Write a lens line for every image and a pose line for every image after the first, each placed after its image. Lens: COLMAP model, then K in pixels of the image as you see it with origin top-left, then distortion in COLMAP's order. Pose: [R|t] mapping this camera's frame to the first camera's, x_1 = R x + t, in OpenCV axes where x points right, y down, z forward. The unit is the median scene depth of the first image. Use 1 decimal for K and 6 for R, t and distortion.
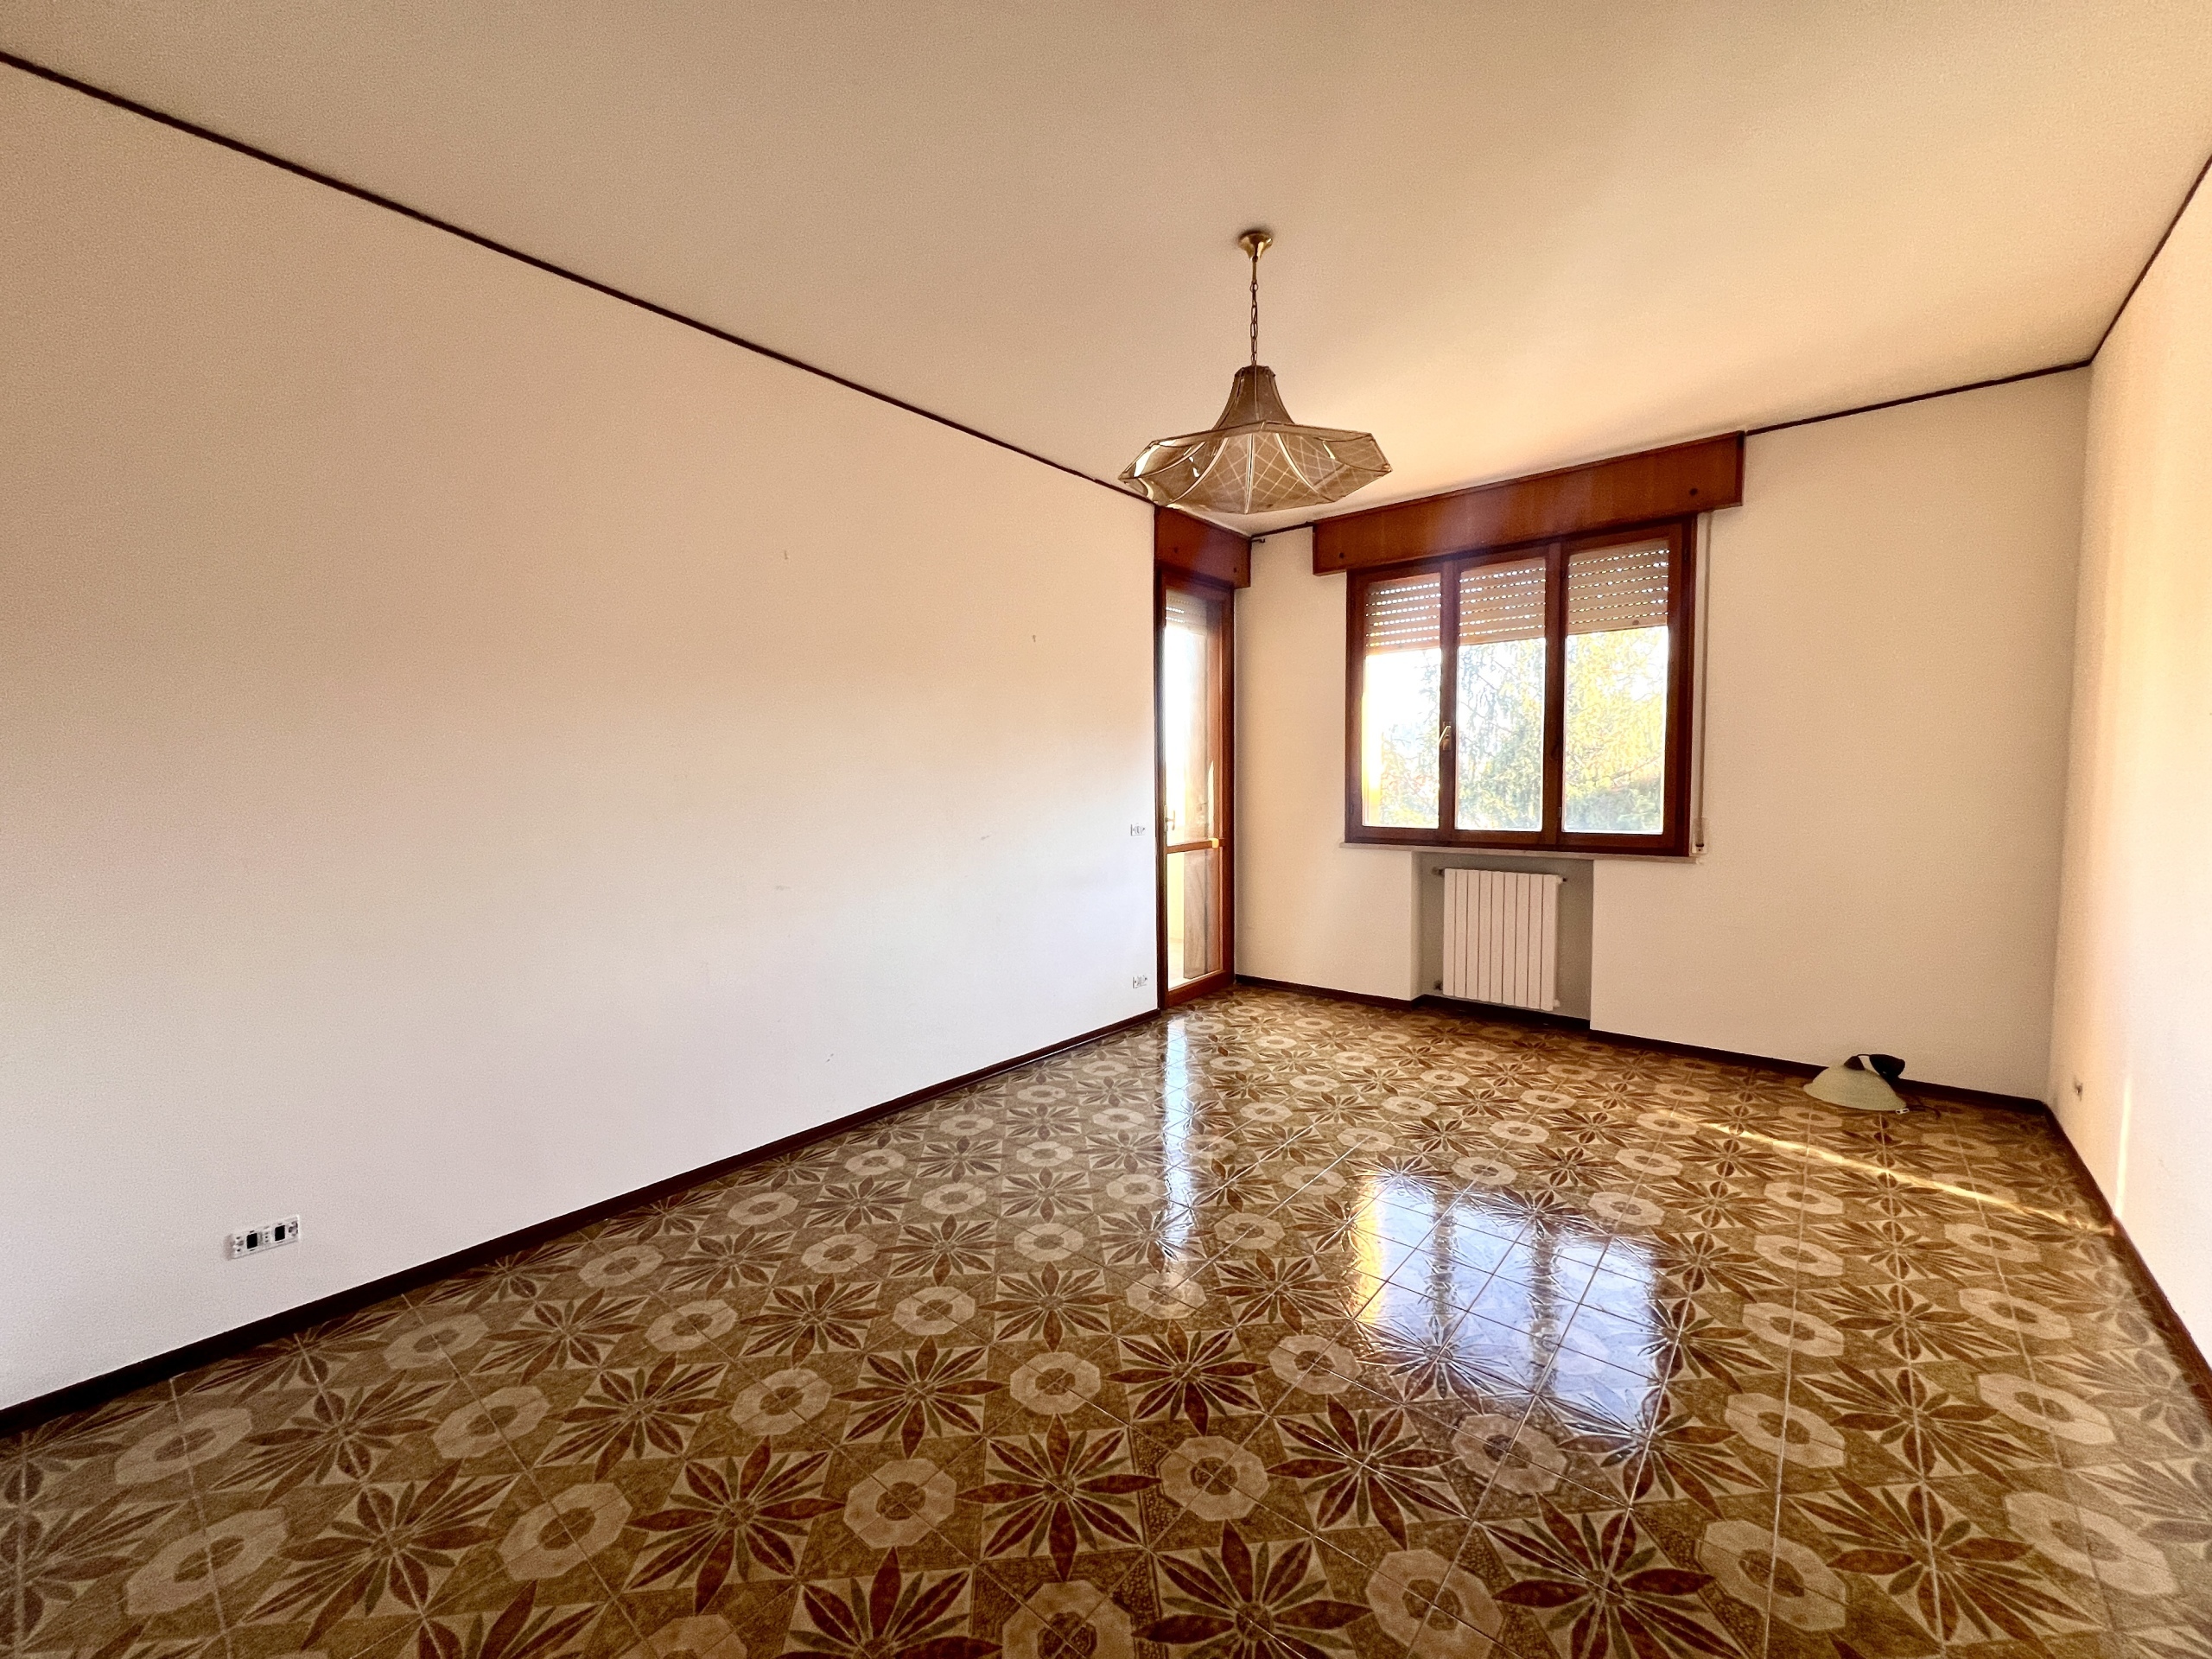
lens RADIAL K [[881.4, 0, 1101.7], [0, 881.4, 830.7], [0, 0, 1]] dist [-0.002261, -0.000060]
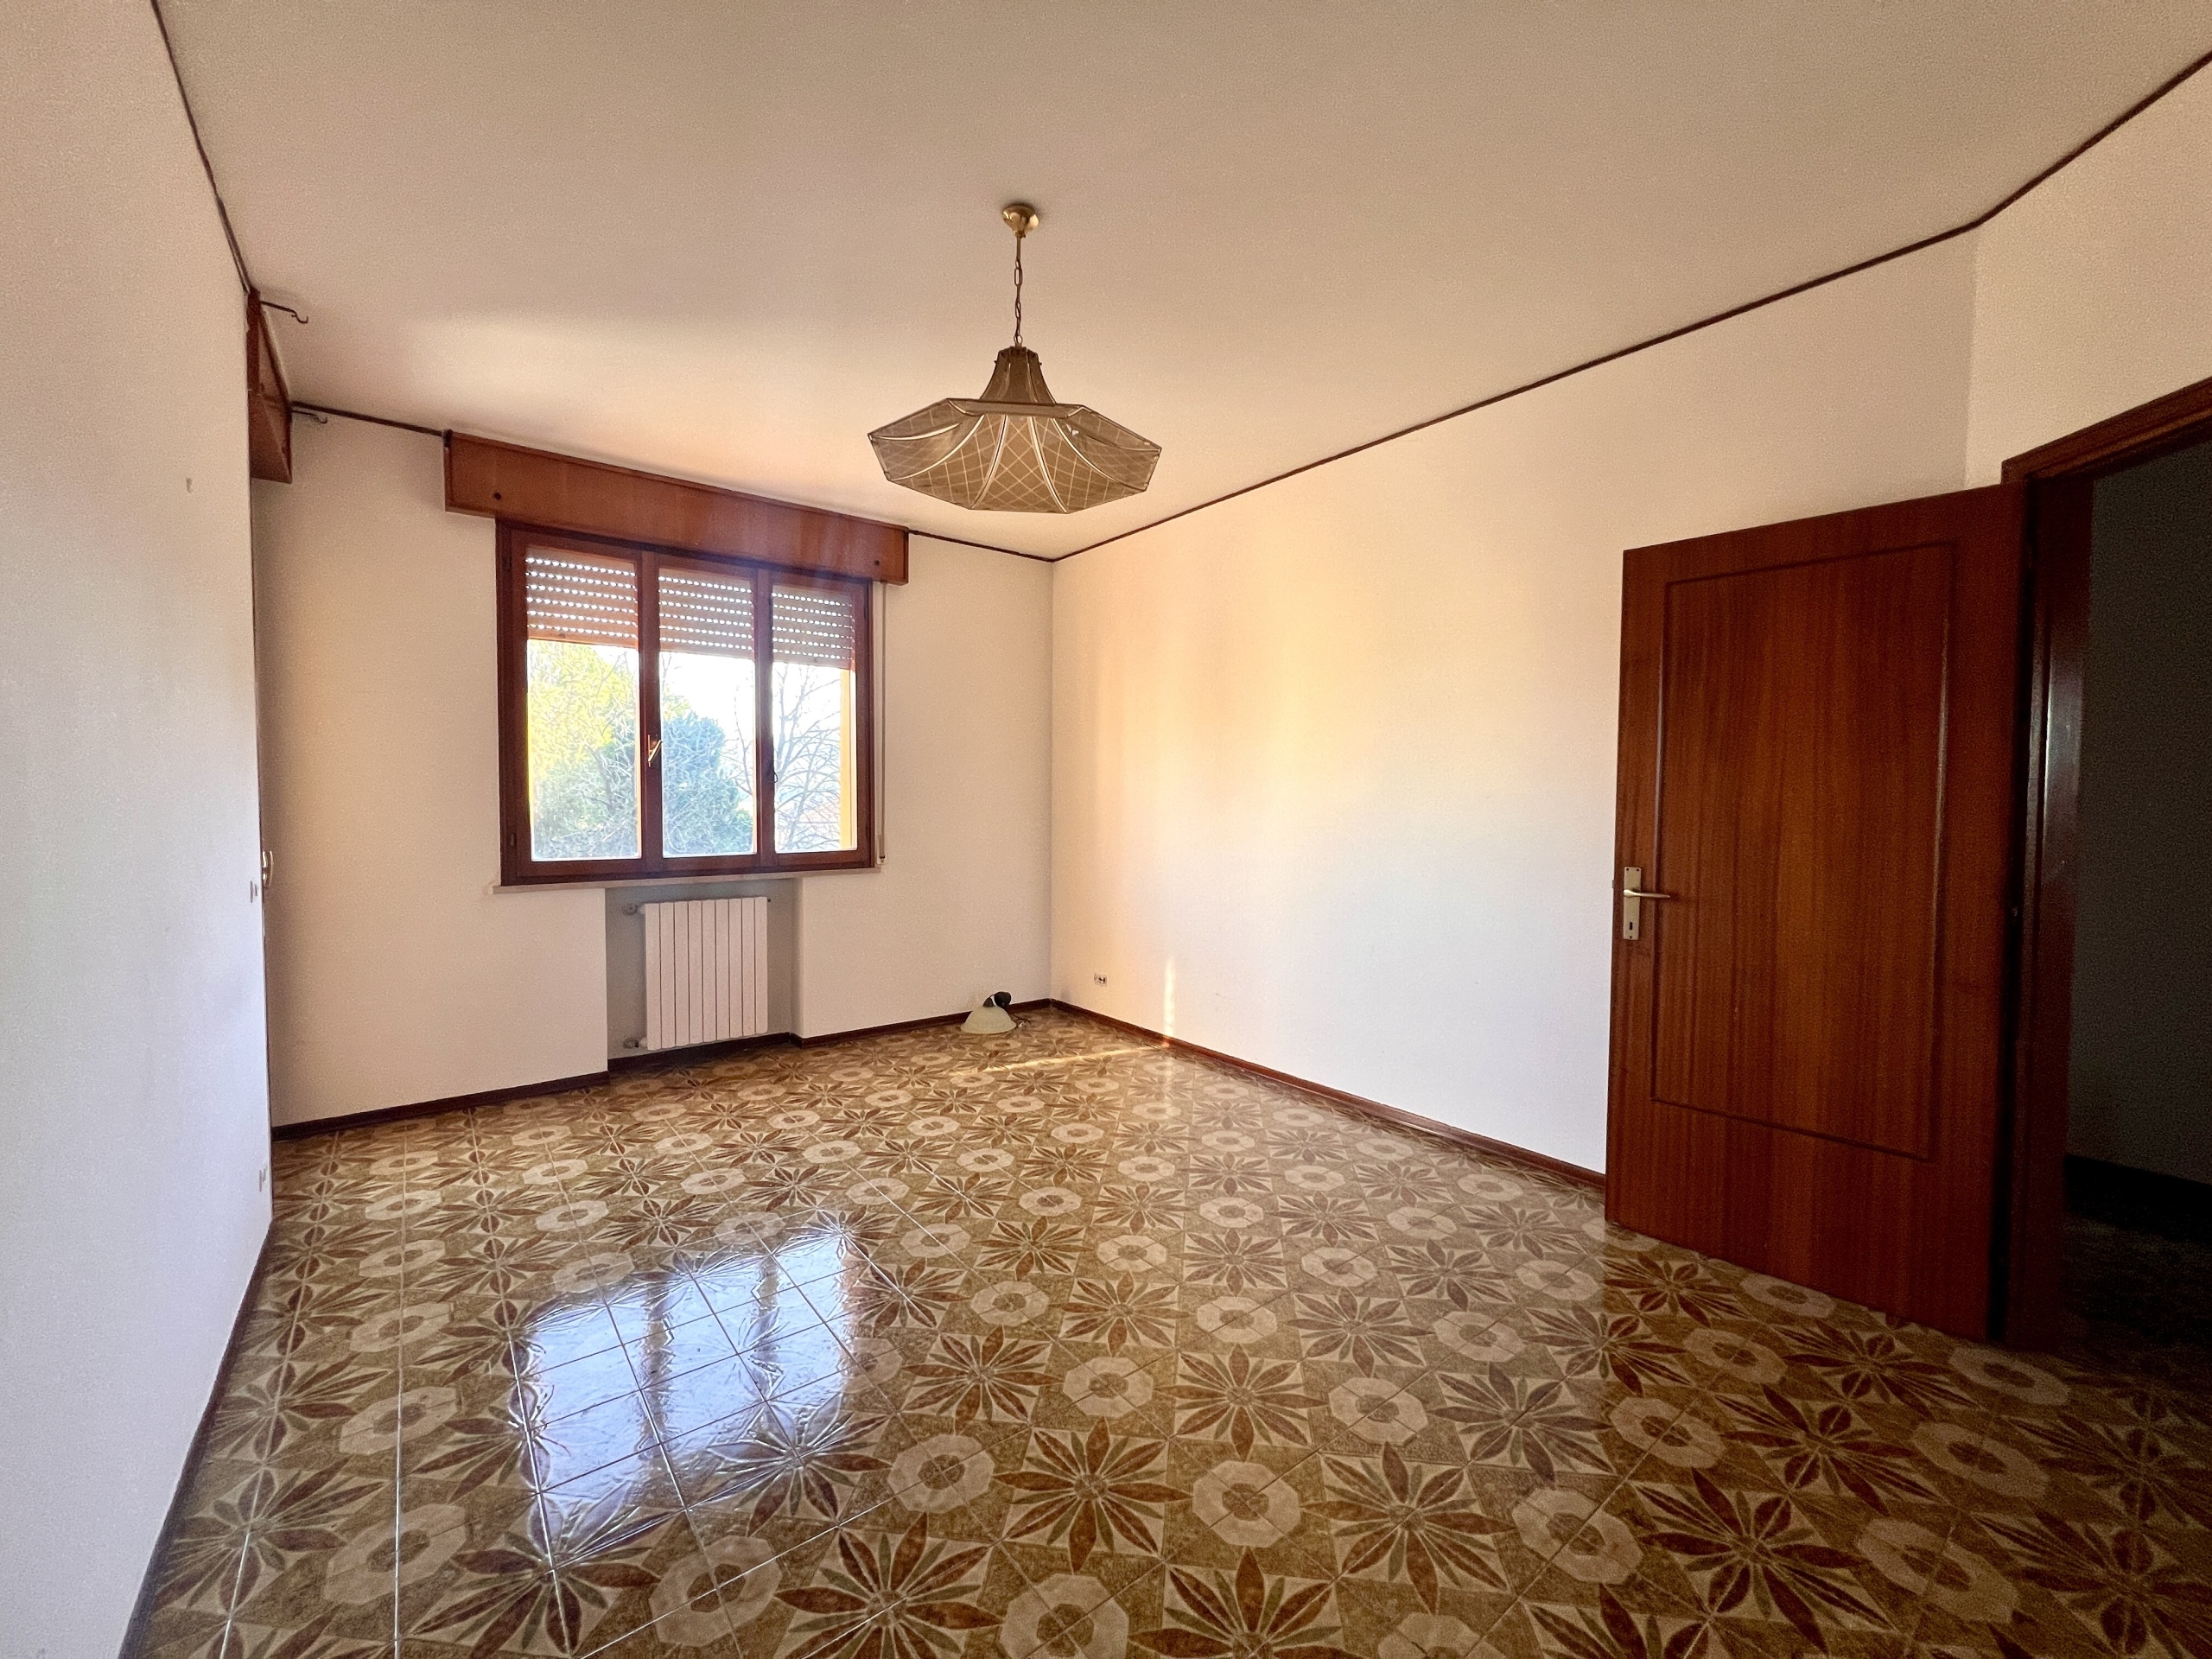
lens RADIAL K [[885.2, 0, 1110.3], [0, 885.2, 827.3], [0, 0, 1]] dist [-0.001252, 0.000215]
pose [[0.201776, -0.022223, 0.979179, -0.493089], [0.055003, 0.998422, 0.011326, -0.022983], [-0.977886, 0.051572, 0.202680, 0.503566]]
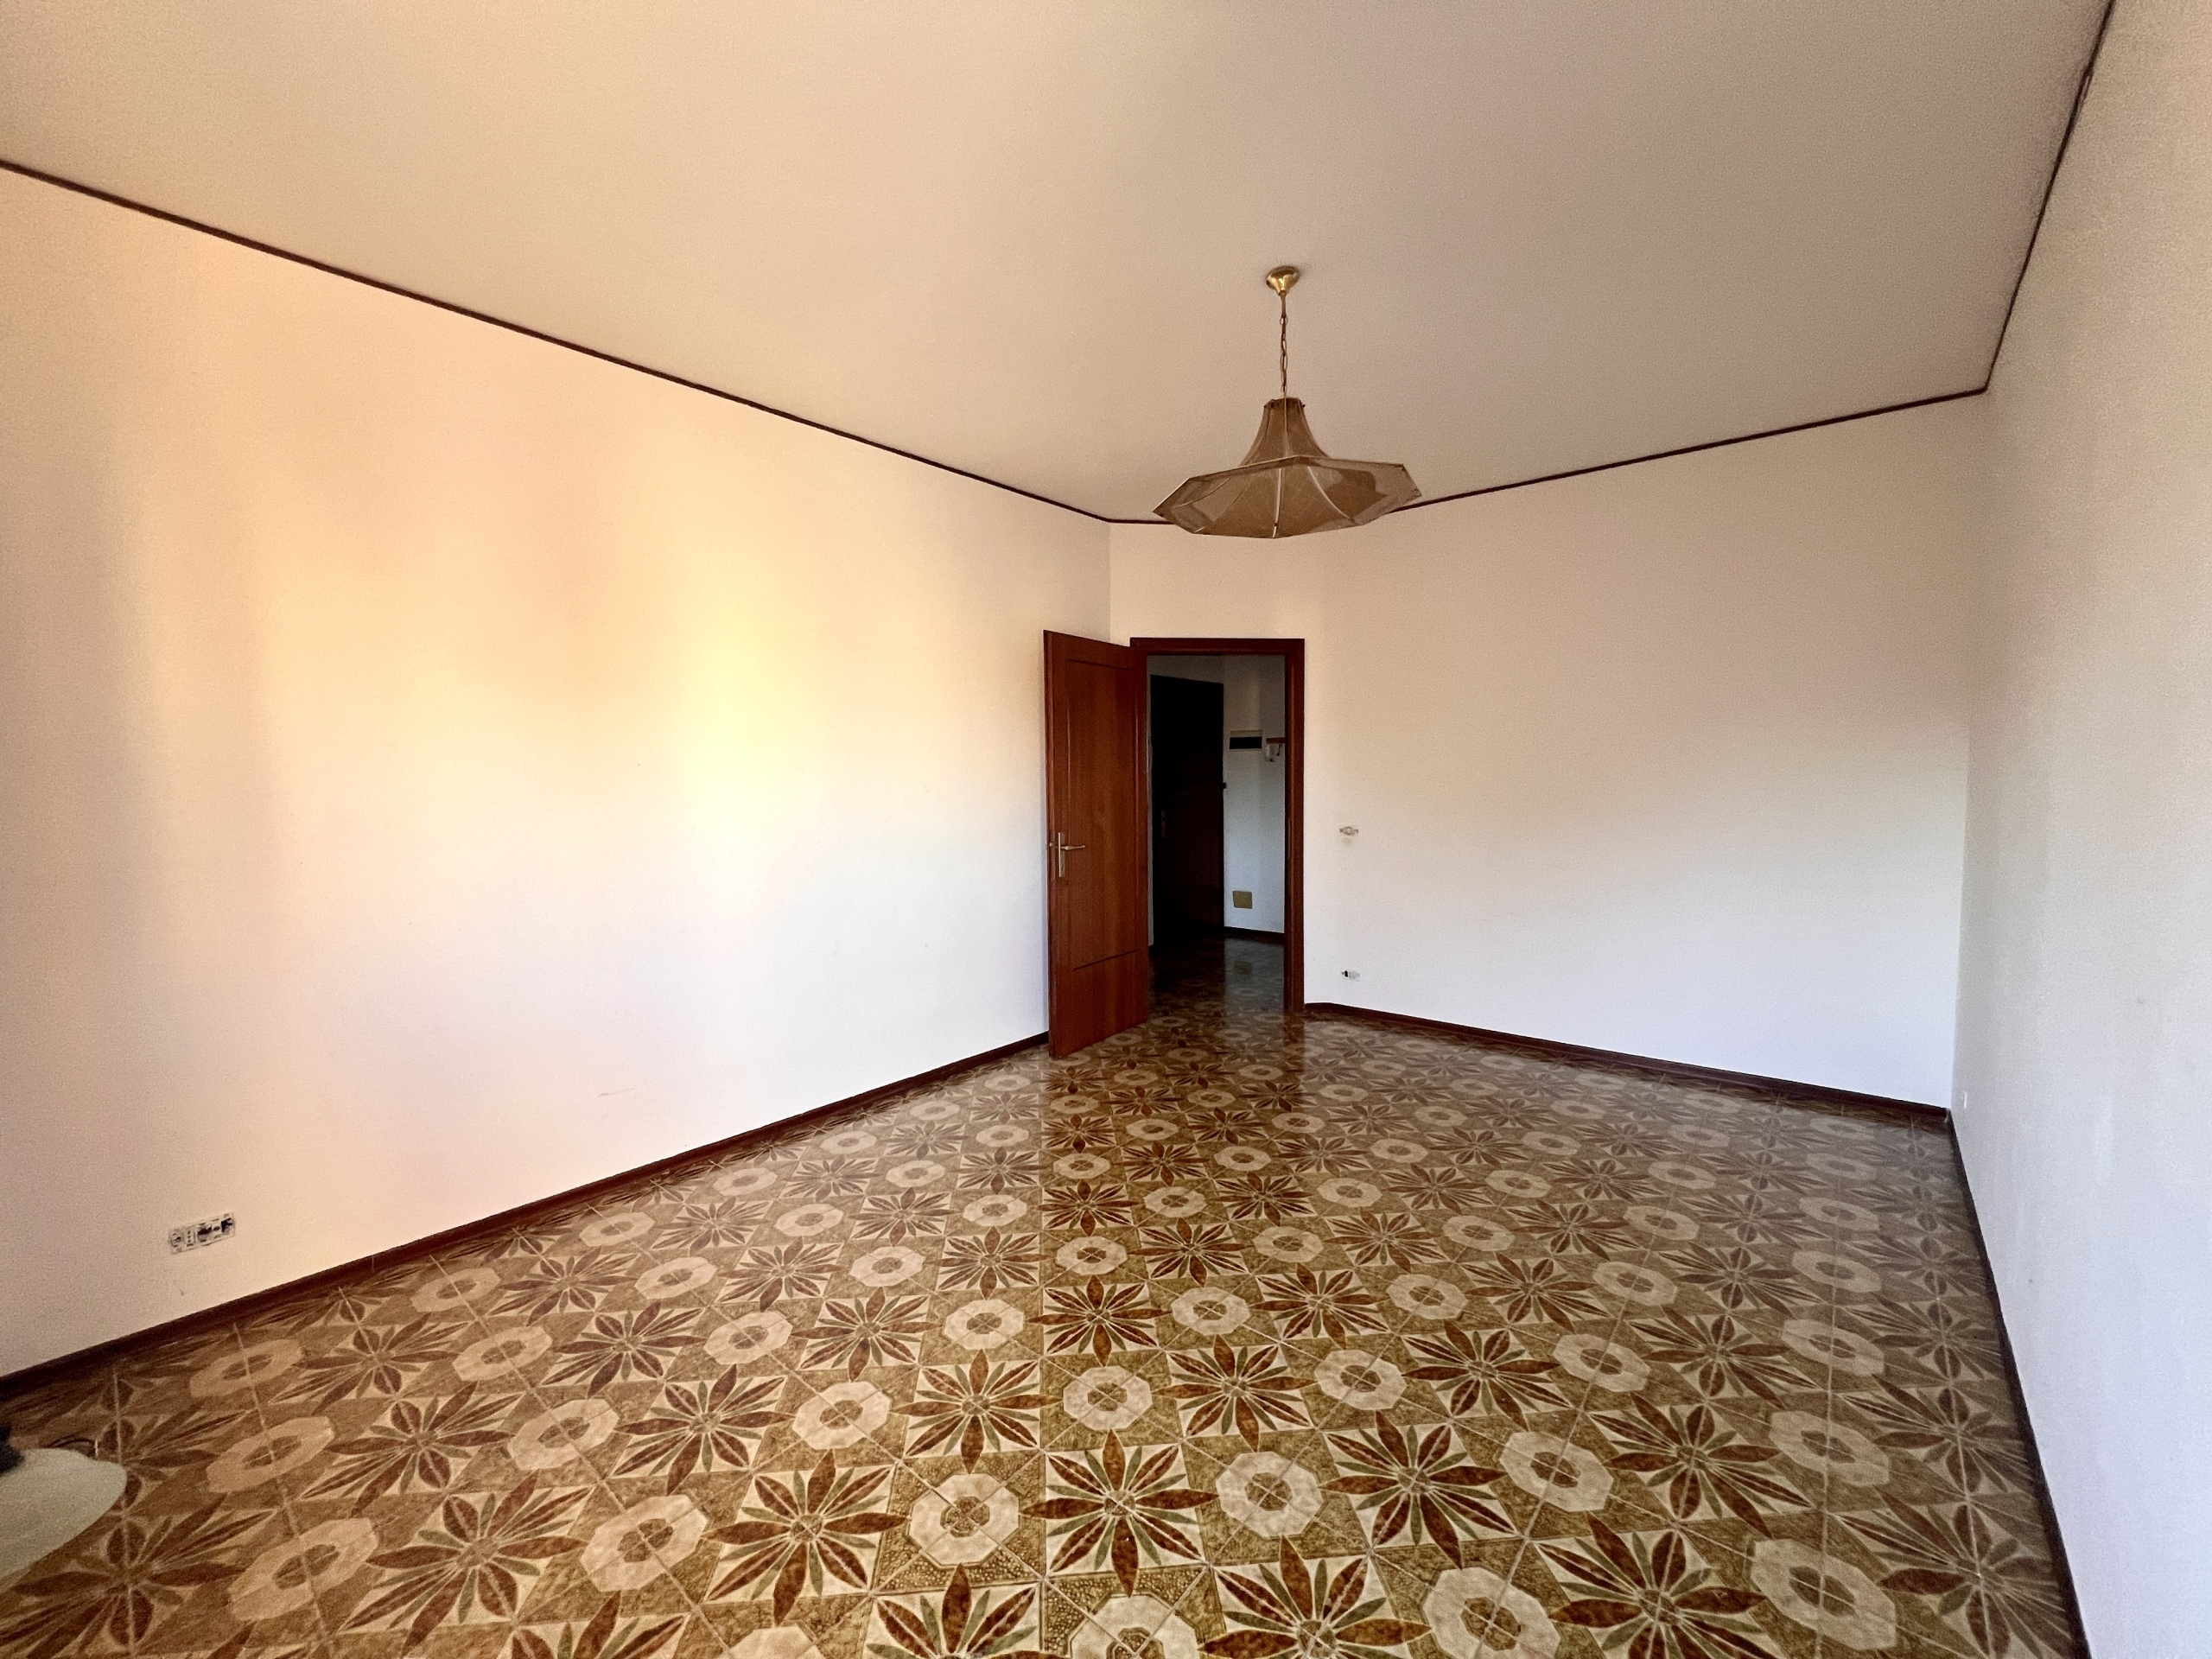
lens RADIAL K [[885.2, 0, 1110.3], [0, 885.2, 827.3], [0, 0, 1]] dist [-0.001252, 0.000215]
pose [[-0.999781, 0.020617, 0.003589, 0.260278], [0.020904, 0.991889, 0.125377, -0.111434], [-0.000975, 0.125425, -0.992103, 1.415273]]
